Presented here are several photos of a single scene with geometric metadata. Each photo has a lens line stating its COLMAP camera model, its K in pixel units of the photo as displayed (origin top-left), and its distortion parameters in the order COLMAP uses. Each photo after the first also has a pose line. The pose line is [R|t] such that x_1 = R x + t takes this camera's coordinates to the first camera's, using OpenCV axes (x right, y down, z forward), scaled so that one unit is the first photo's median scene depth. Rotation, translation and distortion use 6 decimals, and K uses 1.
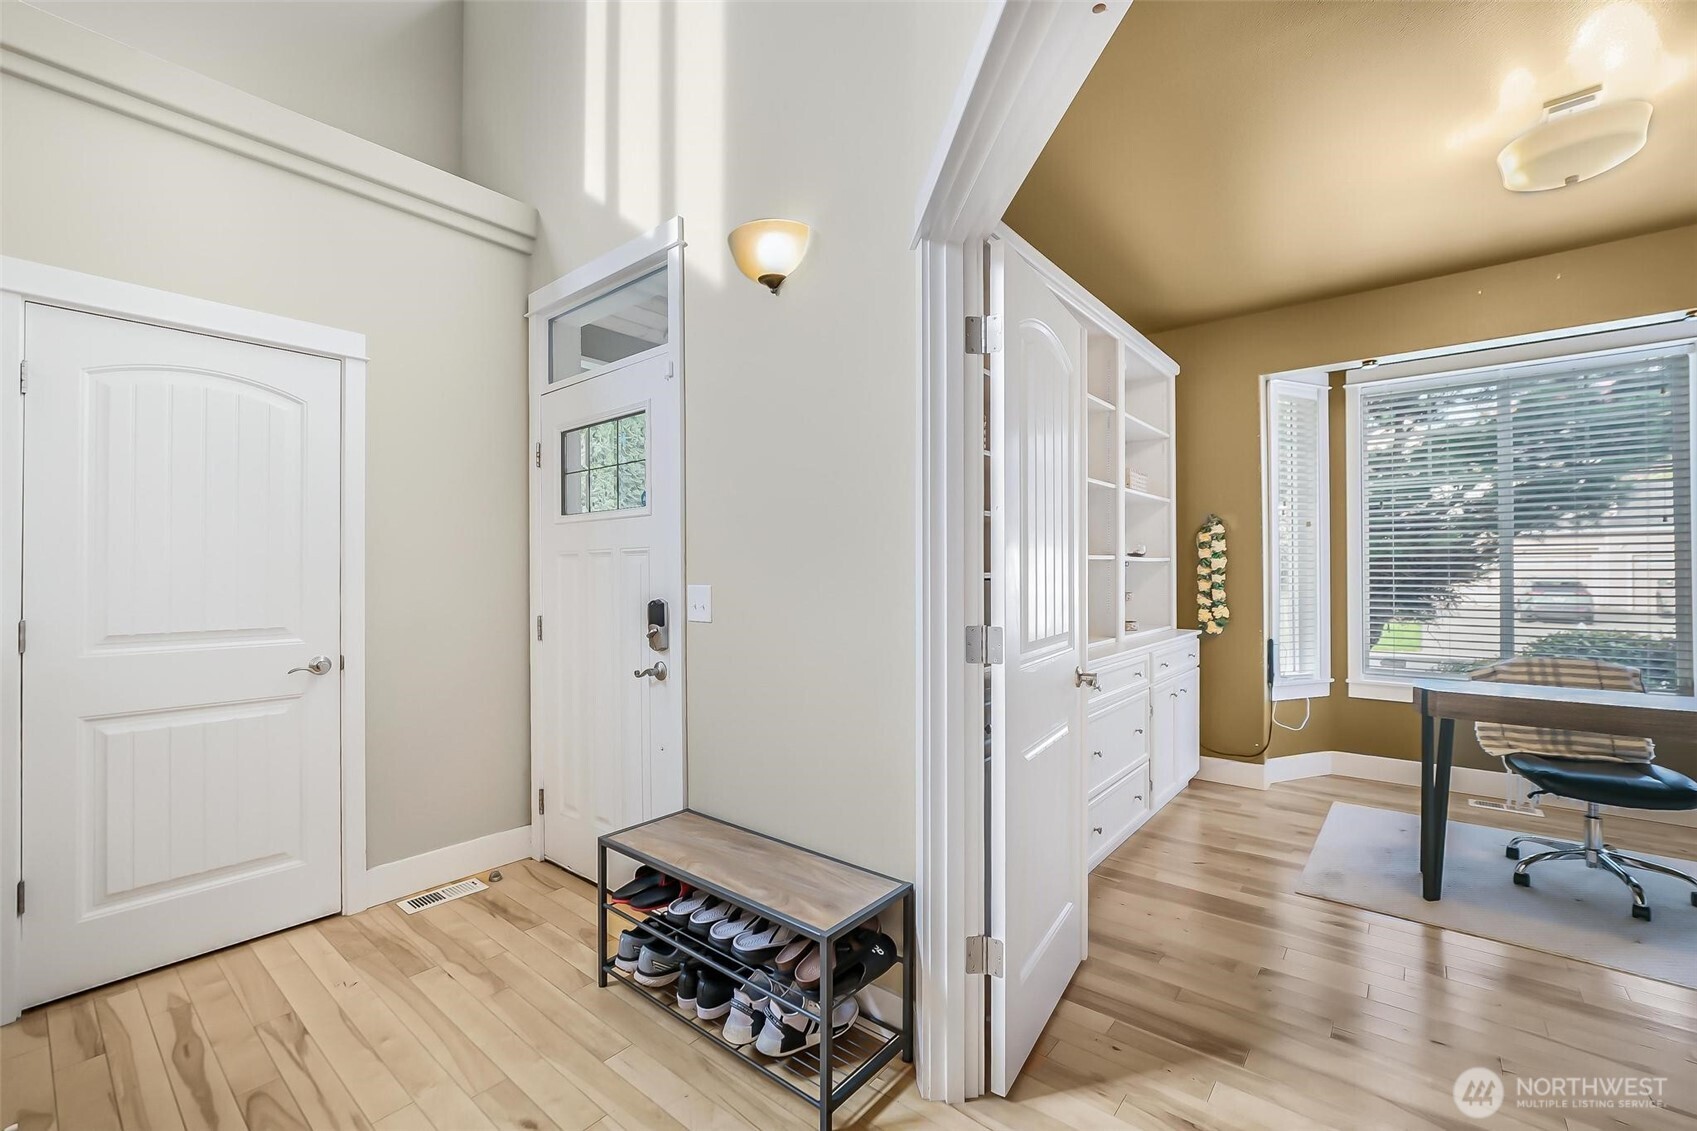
lens RADIAL K [[701.5, 0, 845.4], [0, 701.5, 570.7], [0, 0, 1]] dist [-0.017665, 0.000109]
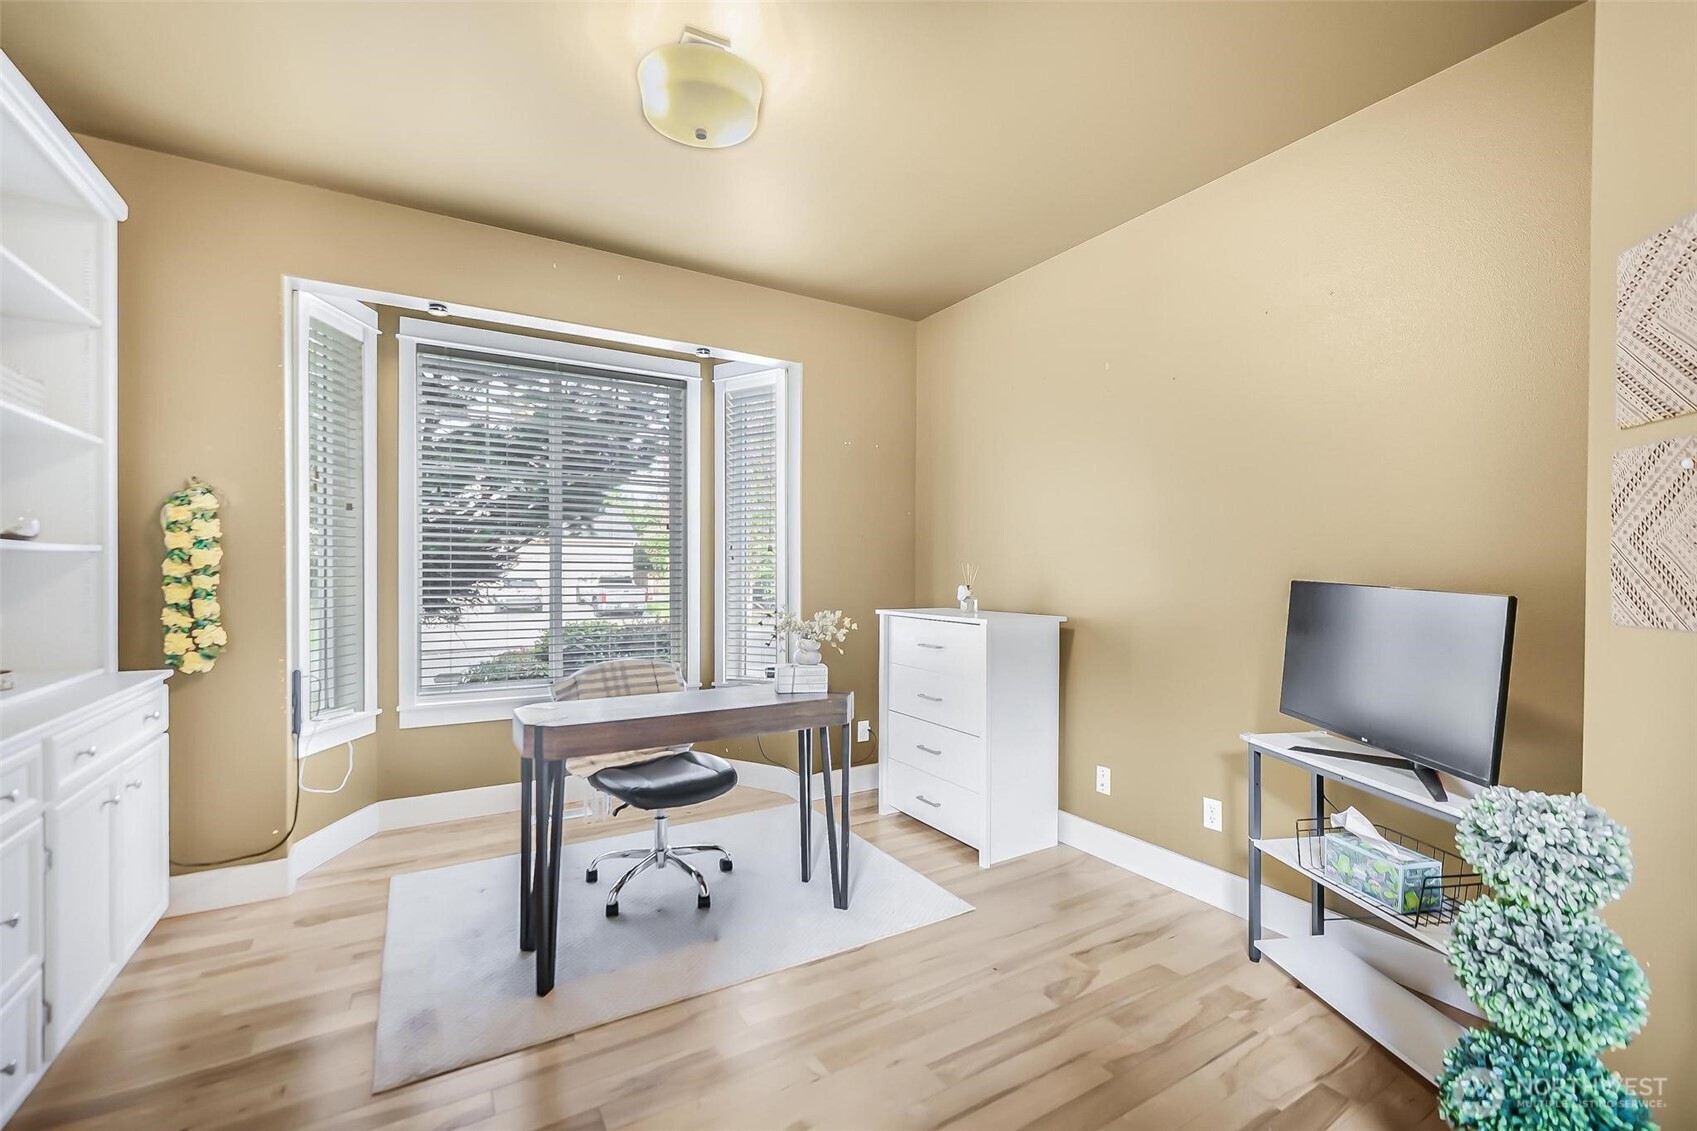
lens RADIAL K [[720.7, 0, 852.6], [0, 720.7, 572.7], [0, 0, 1]] dist [-0.002470, -0.000040]
pose [[0.326210, -0.000173, 0.945297, 0.122018], [-0.004900, 0.999986, 0.001874, -0.000970], [-0.945285, -0.005243, 0.326205, 0.256209]]
